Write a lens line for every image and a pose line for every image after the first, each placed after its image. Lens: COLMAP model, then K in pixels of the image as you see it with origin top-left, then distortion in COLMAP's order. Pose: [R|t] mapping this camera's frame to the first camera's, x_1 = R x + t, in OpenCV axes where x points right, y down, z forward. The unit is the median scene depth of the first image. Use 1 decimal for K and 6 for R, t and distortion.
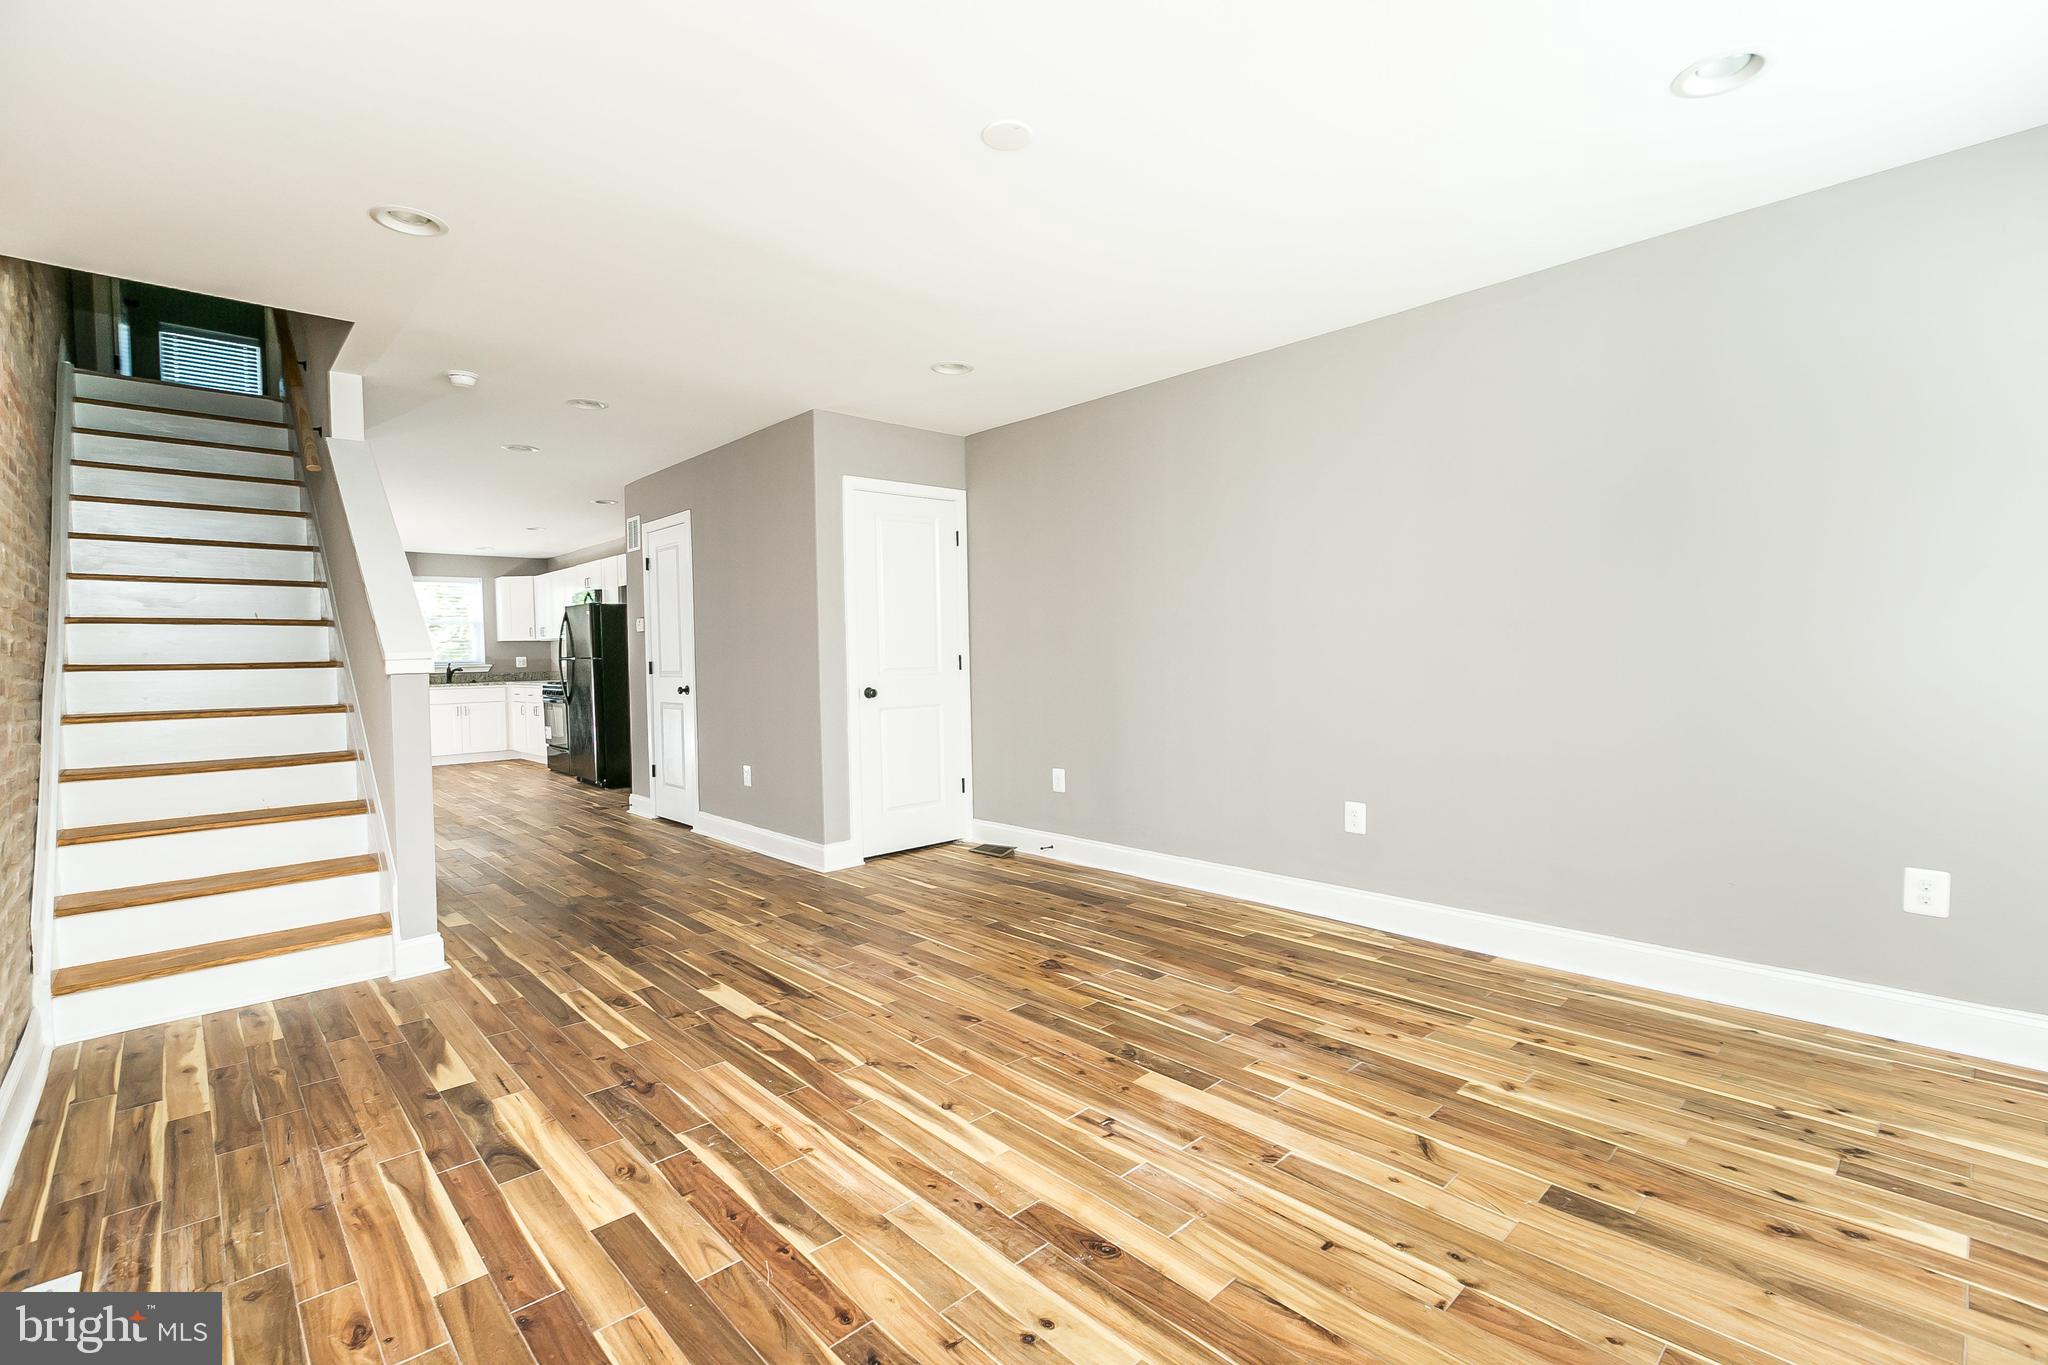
lens RADIAL K [[929.9, 0, 1030.3], [0, 929.9, 686.3], [0, 0, 1]] dist [0.000664, -0.000438]
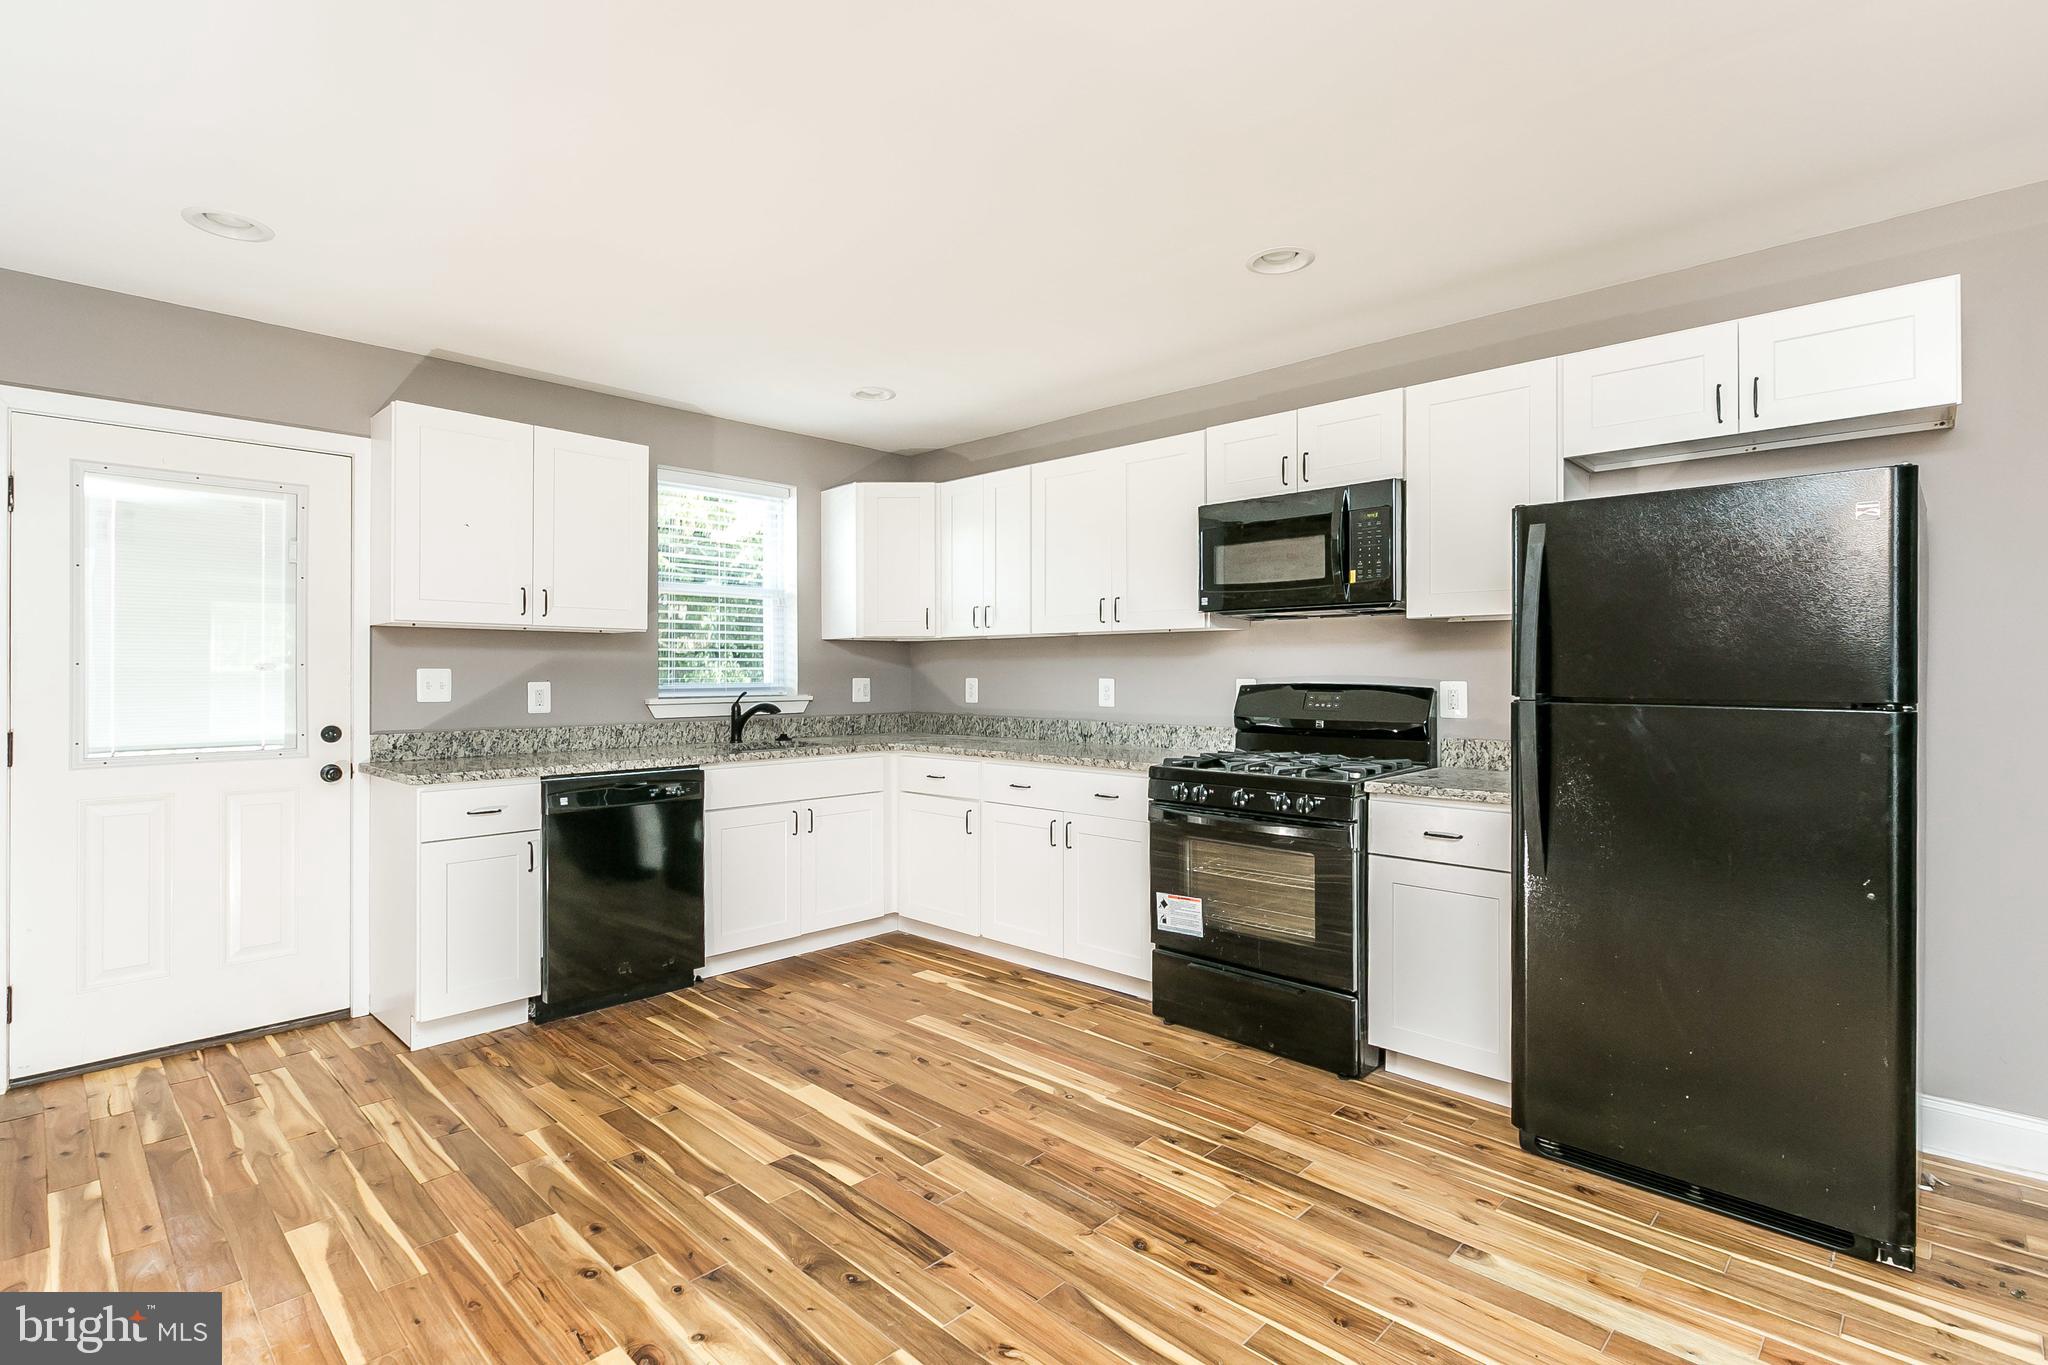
lens RADIAL K [[967.1, 0, 1004.4], [0, 967.1, 667.4], [0, 0, 1]] dist [-0.001180, 0.000989]
pose [[0.998624, 0.015420, 0.050132, -0.522872], [-0.013574, 0.999225, -0.036955, -0.021142], [-0.050663, 0.036223, 0.998059, 0.577788]]
